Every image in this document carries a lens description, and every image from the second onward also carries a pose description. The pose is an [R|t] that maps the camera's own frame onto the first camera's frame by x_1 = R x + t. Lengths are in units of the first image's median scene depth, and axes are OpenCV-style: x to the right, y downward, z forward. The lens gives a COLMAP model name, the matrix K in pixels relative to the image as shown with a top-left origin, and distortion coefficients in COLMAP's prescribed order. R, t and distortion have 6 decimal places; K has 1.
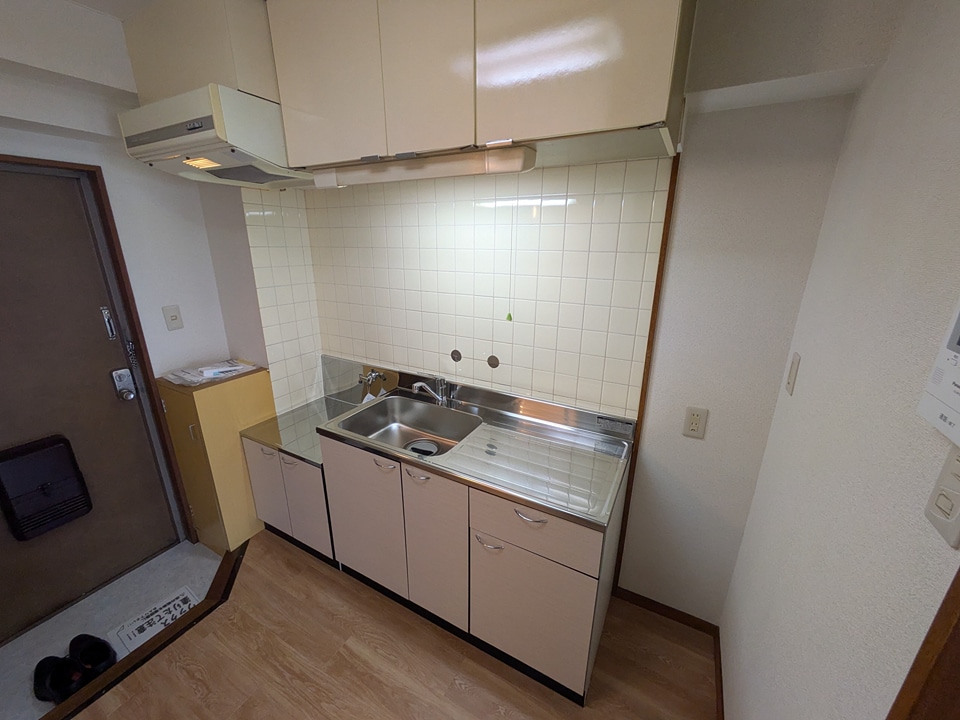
lens RADIAL K [[377.7, 0, 480.0], [0, 377.7, 360.0], [0, 0, 1]] dist [0.001369, -0.000933]
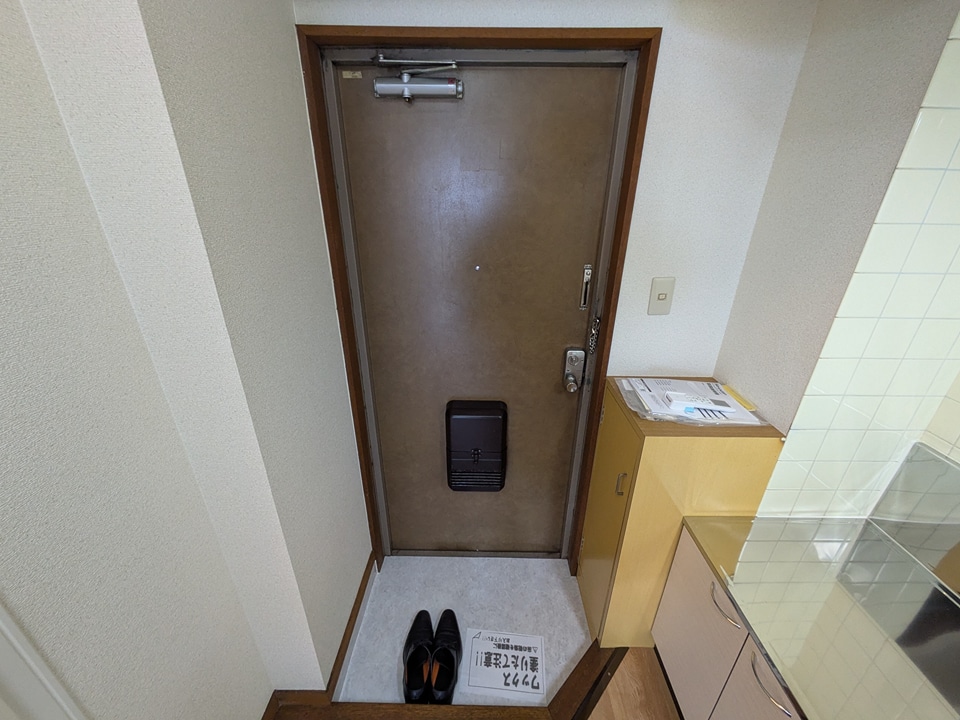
lens RADIAL K [[377.7, 0, 480.0], [0, 377.7, 360.0], [0, 0, 1]] dist [0.001369, -0.000933]
pose [[0.467775, 0.350789, -0.811254, -0.400916], [-0.263631, 0.931461, 0.250755, -0.090925], [0.843614, 0.096574, 0.528193, 0.418498]]
